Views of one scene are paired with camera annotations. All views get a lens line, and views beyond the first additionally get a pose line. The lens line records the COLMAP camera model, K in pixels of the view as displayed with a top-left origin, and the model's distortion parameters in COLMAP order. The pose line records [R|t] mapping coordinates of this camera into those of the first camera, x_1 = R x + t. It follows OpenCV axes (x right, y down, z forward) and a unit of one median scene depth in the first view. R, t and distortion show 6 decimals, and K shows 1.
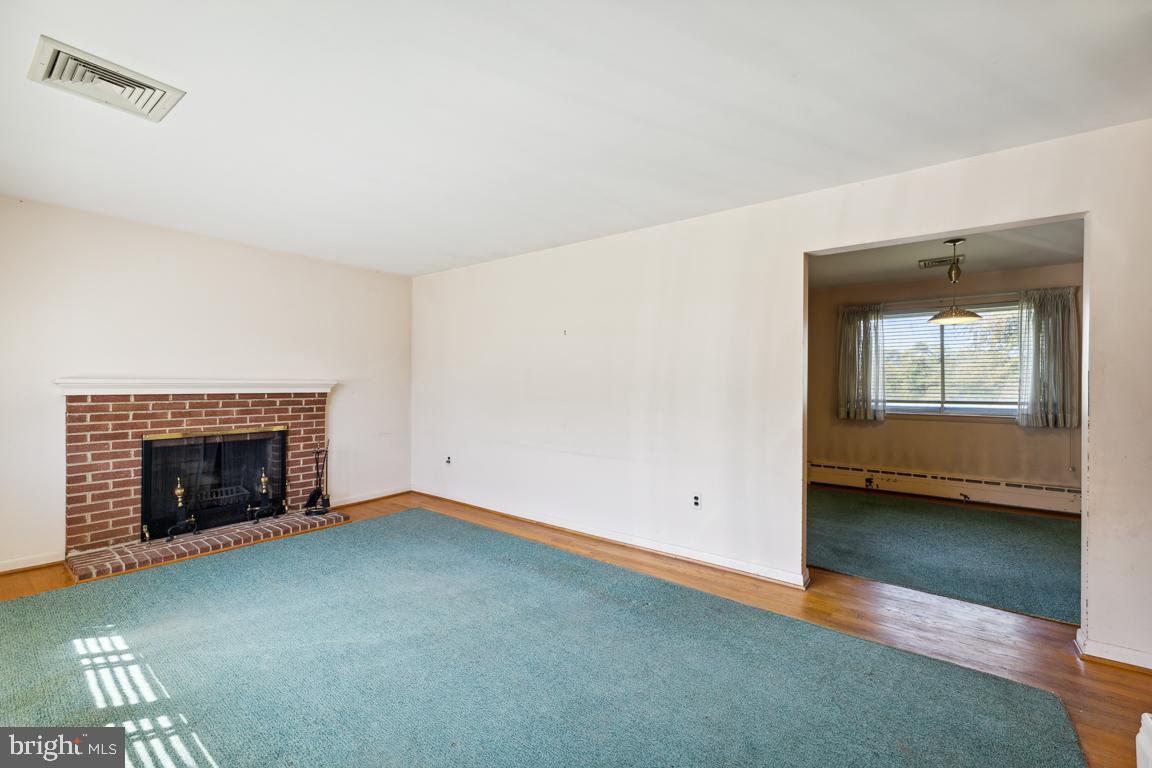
lens RADIAL K [[476.7, 0, 576.5], [0, 476.7, 383.6], [0, 0, 1]] dist [0.000648, 0.000207]
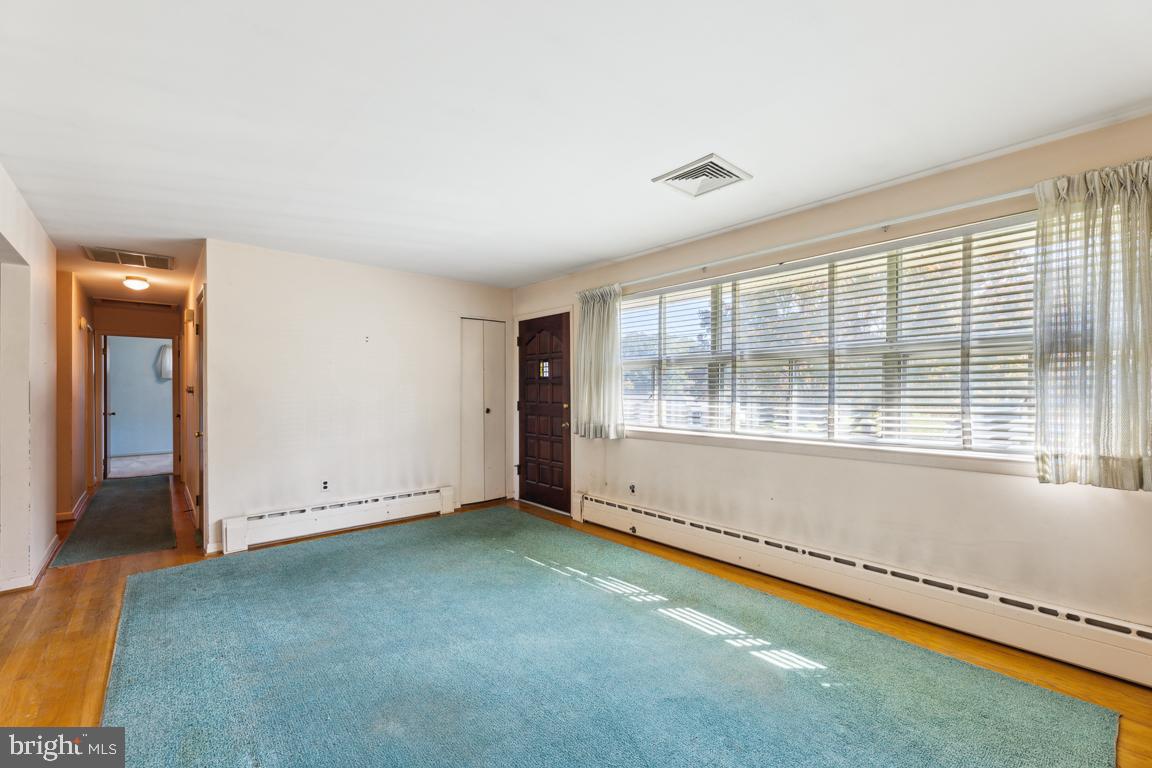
lens RADIAL K [[476.7, 0, 576.5], [0, 476.7, 383.6], [0, 0, 1]] dist [0.000648, 0.000207]
pose [[-0.981447, 0.003225, 0.191706, -0.832106], [0.000998, 0.999931, -0.011712, -0.024654], [-0.191730, -0.011303, -0.981383, 2.279346]]
